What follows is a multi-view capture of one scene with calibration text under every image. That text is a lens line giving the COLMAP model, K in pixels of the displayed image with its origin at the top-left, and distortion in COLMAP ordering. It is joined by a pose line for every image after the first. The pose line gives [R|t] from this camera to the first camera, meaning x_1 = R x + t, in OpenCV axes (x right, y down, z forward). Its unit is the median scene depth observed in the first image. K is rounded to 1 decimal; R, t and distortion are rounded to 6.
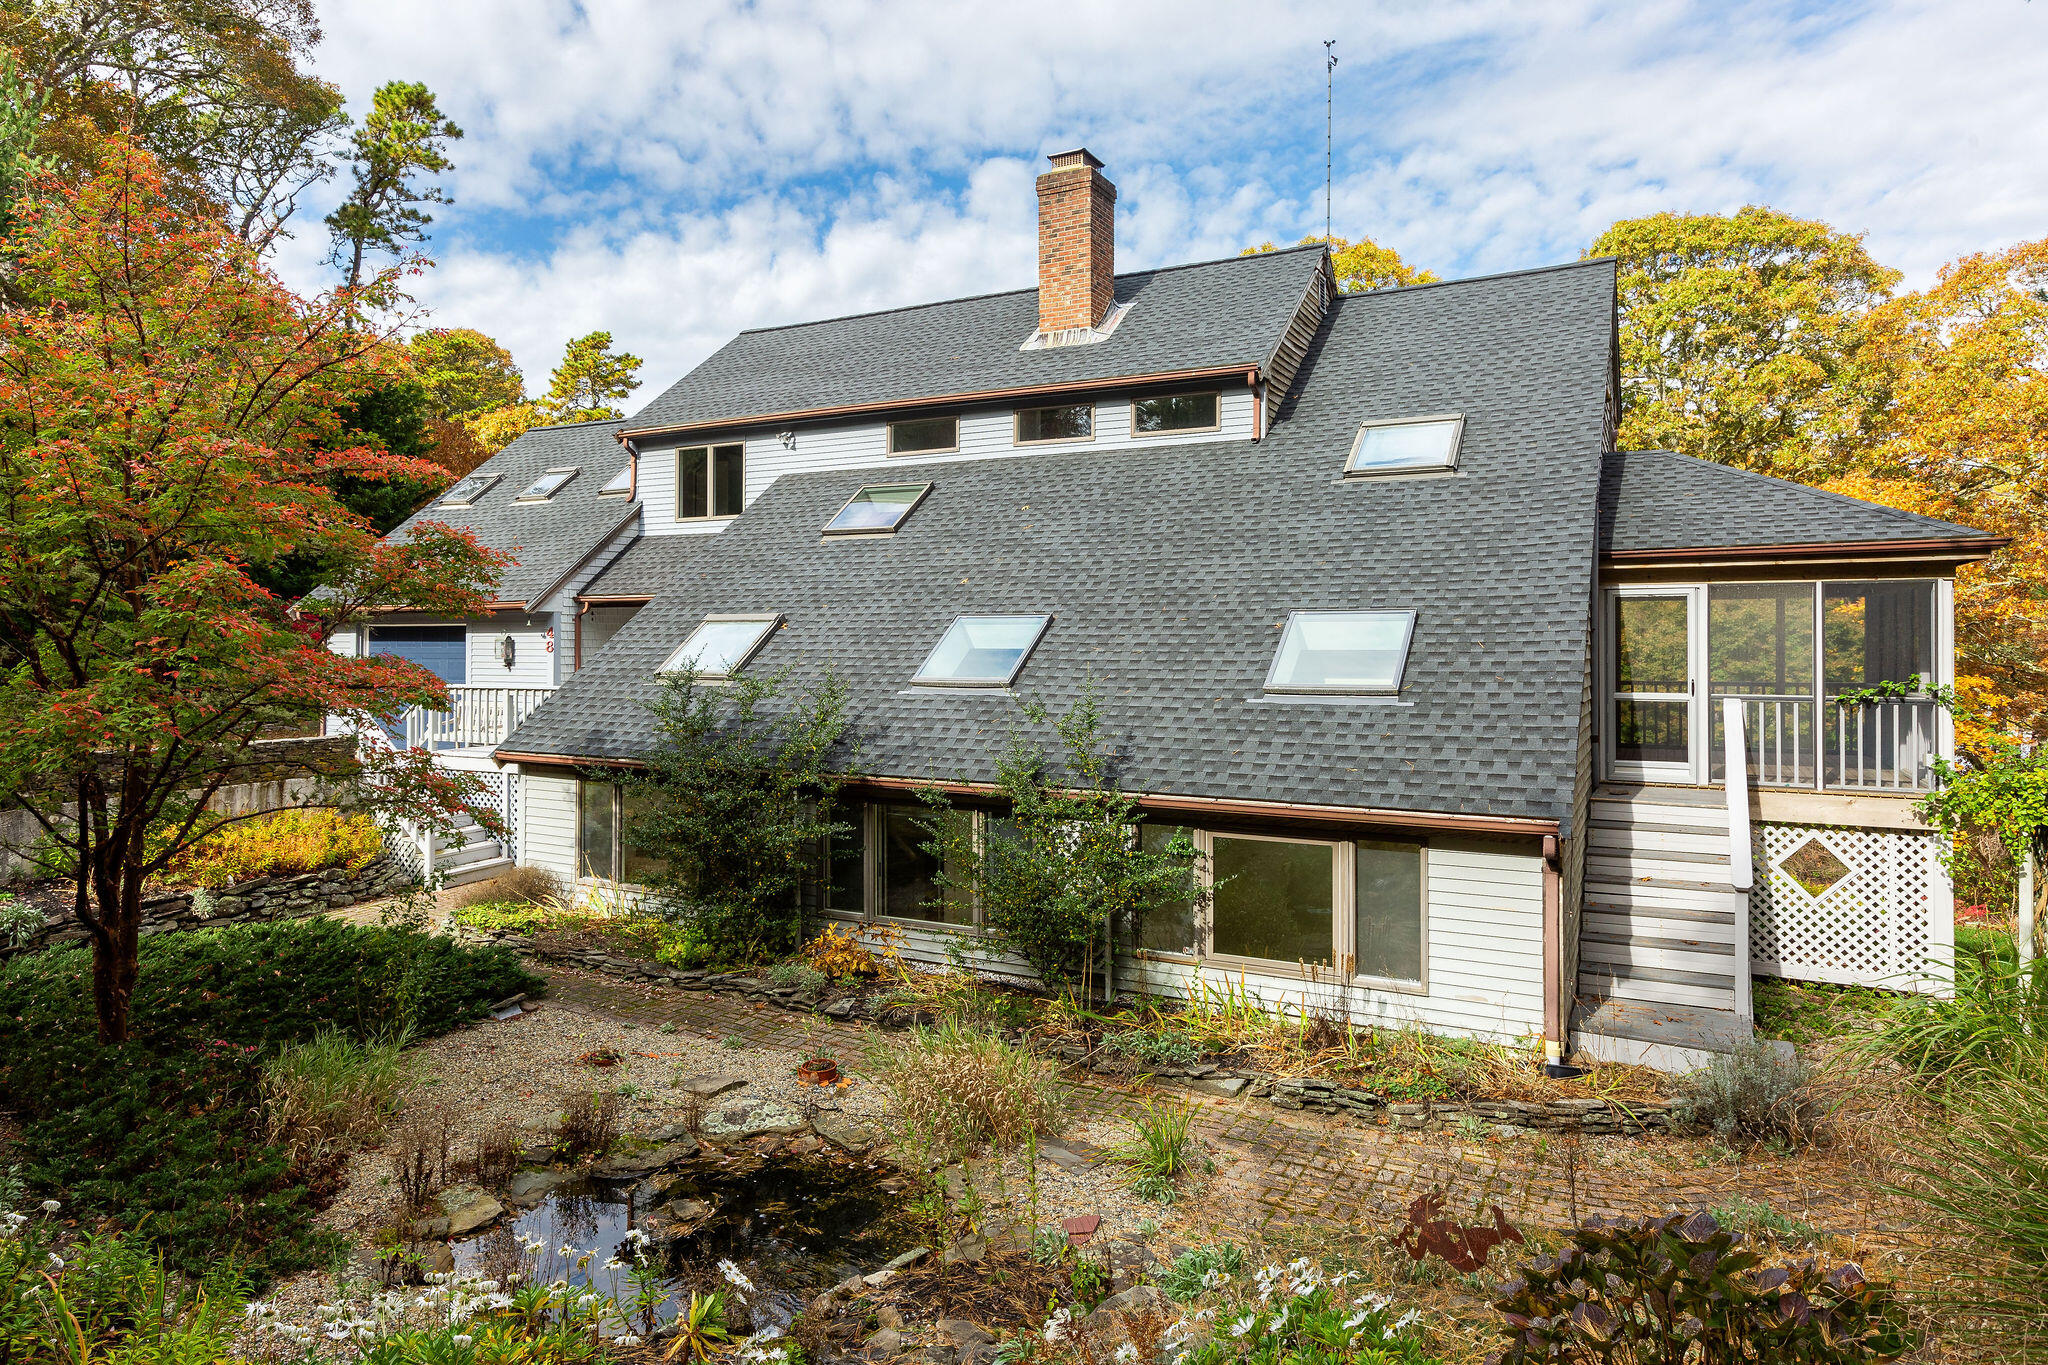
lens RADIAL K [[1212.7, 0, 1024.0], [0, 1212.7, 641.0], [0, 0, 1]] dist [-0.000238, -0.000040]
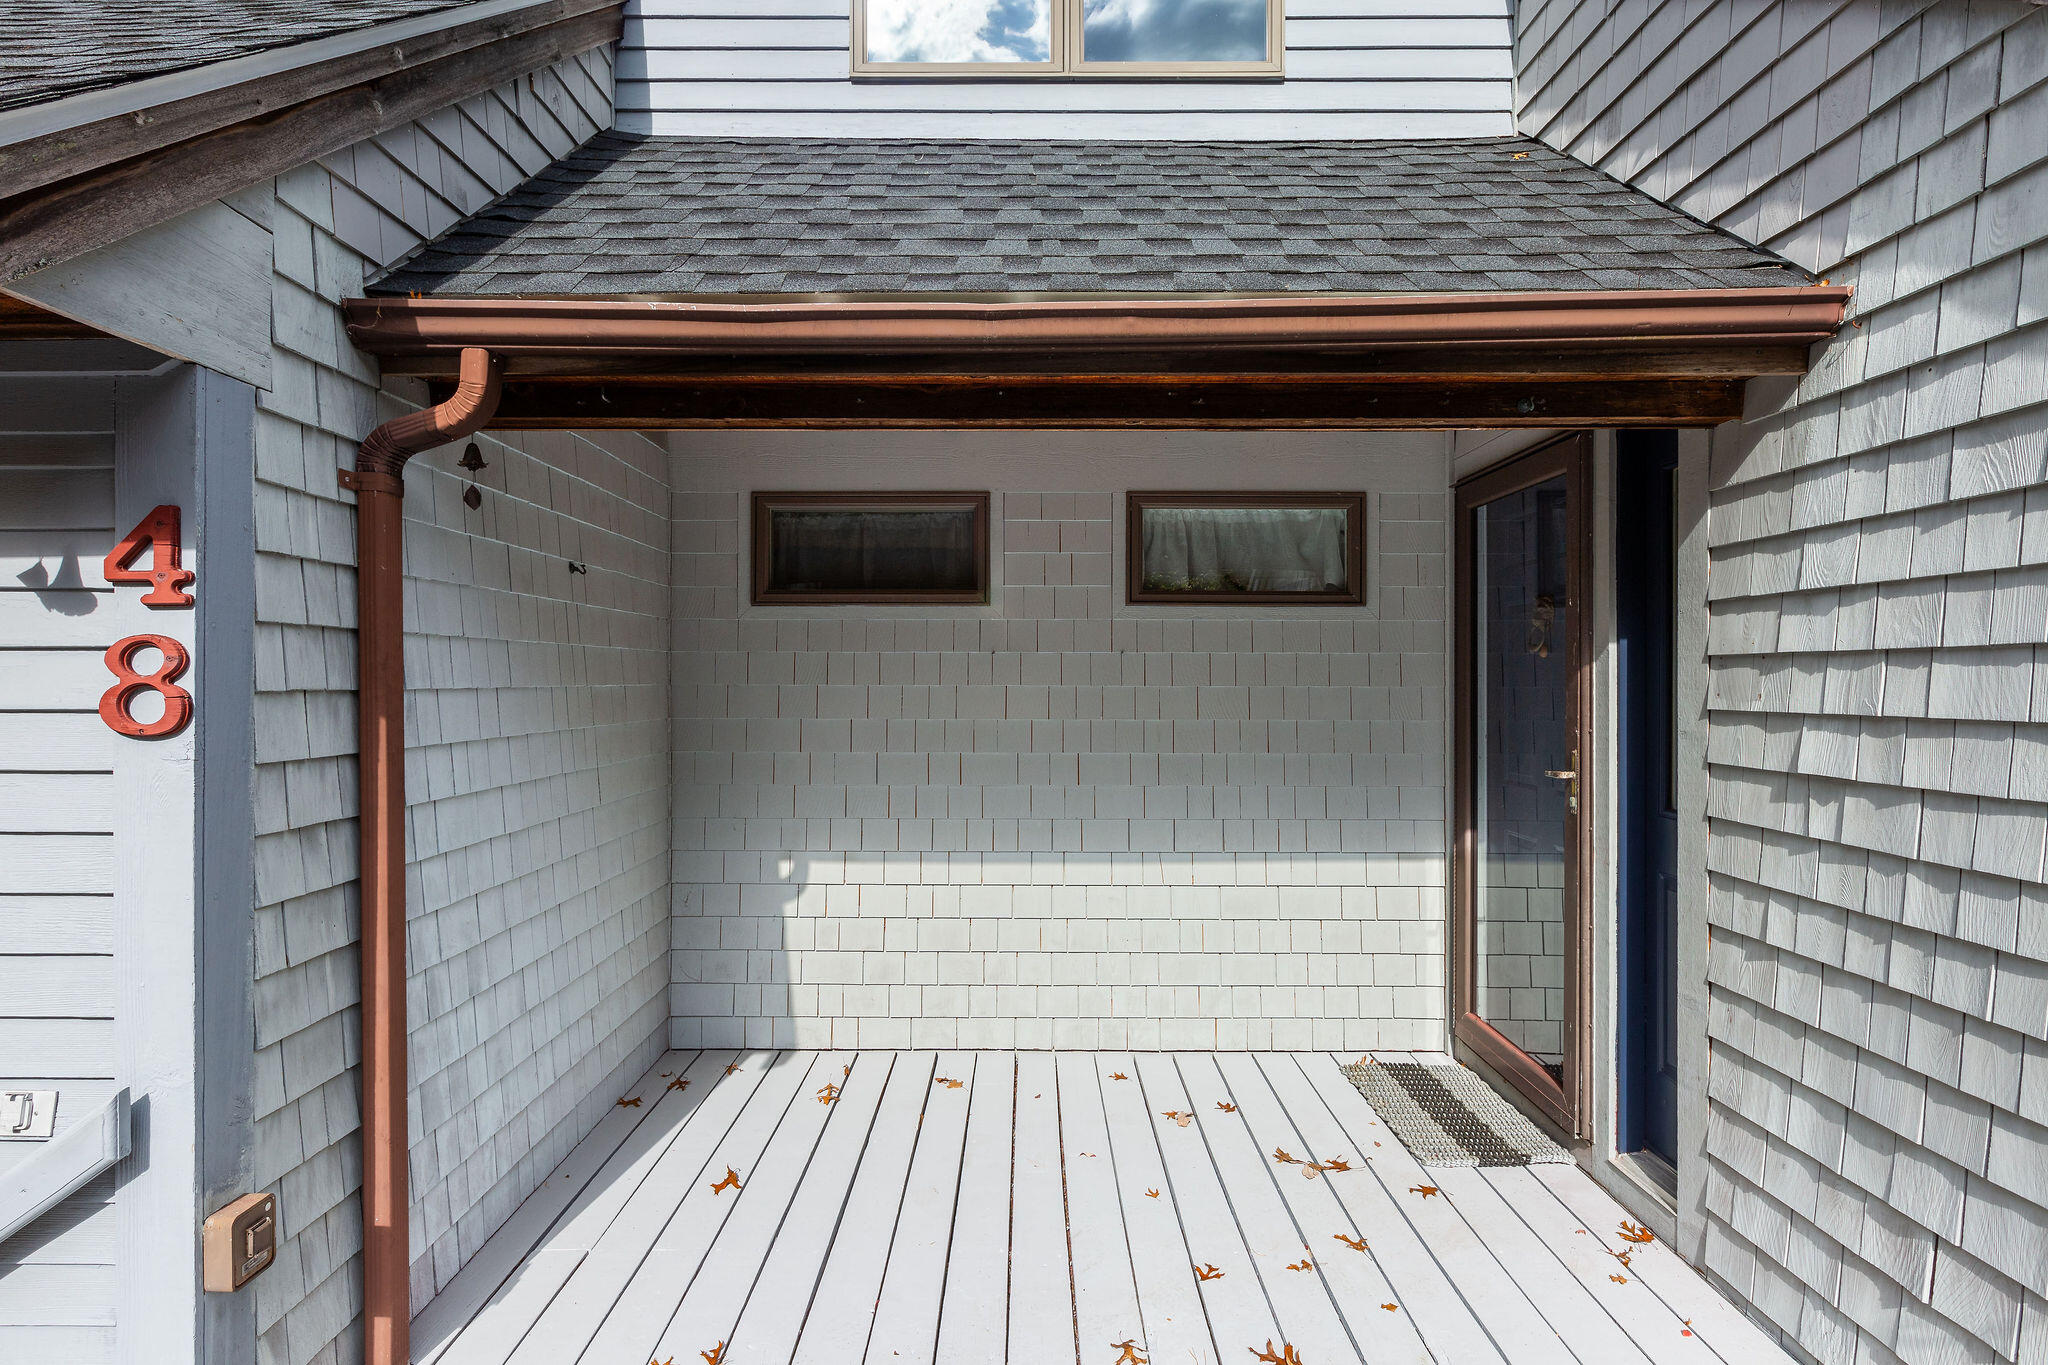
lens RADIAL K [[1030.5, 0, 1024.0], [0, 1030.5, 682.5], [0, 0, 1]] dist [0.000880, 0.000306]
pose [[0.891870, -0.005027, 0.452263, -0.357248], [-0.000243, 0.999933, 0.011593, 0.003131], [-0.452291, -0.010450, 0.891809, 0.870420]]
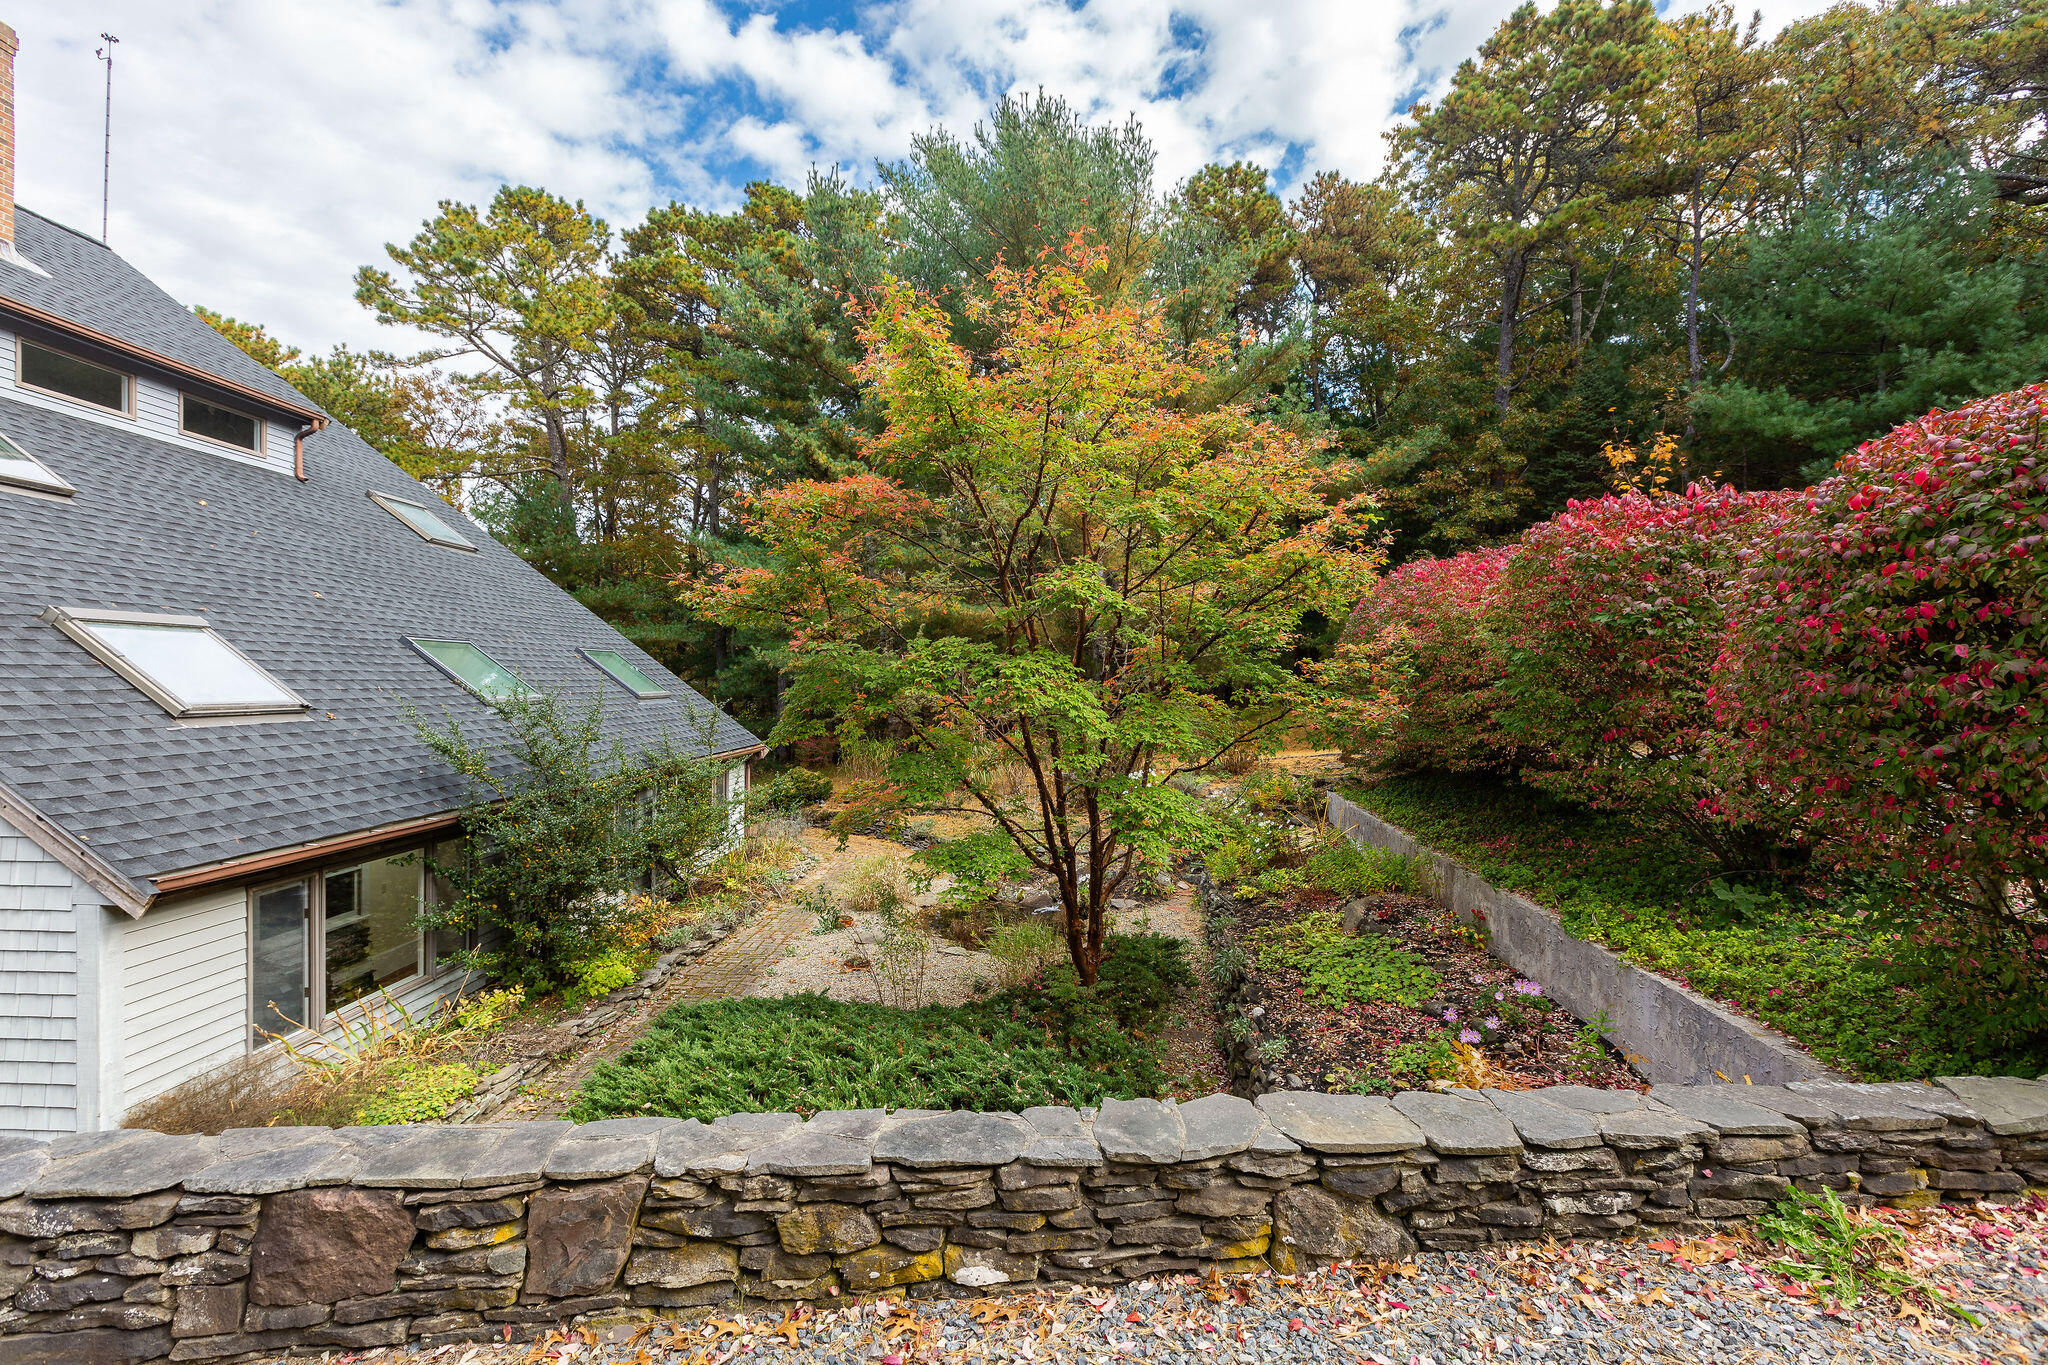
lens RADIAL K [[919.3, 0, 1019.0], [0, 919.3, 697.1], [0, 0, 1]] dist [0.000097, -0.000512]
pose [[-0.436739, -0.027164, 0.899178, -0.687387], [-0.024728, 0.999529, 0.018185, 0.000456], [-0.899248, -0.014293, -0.437205, 0.628394]]
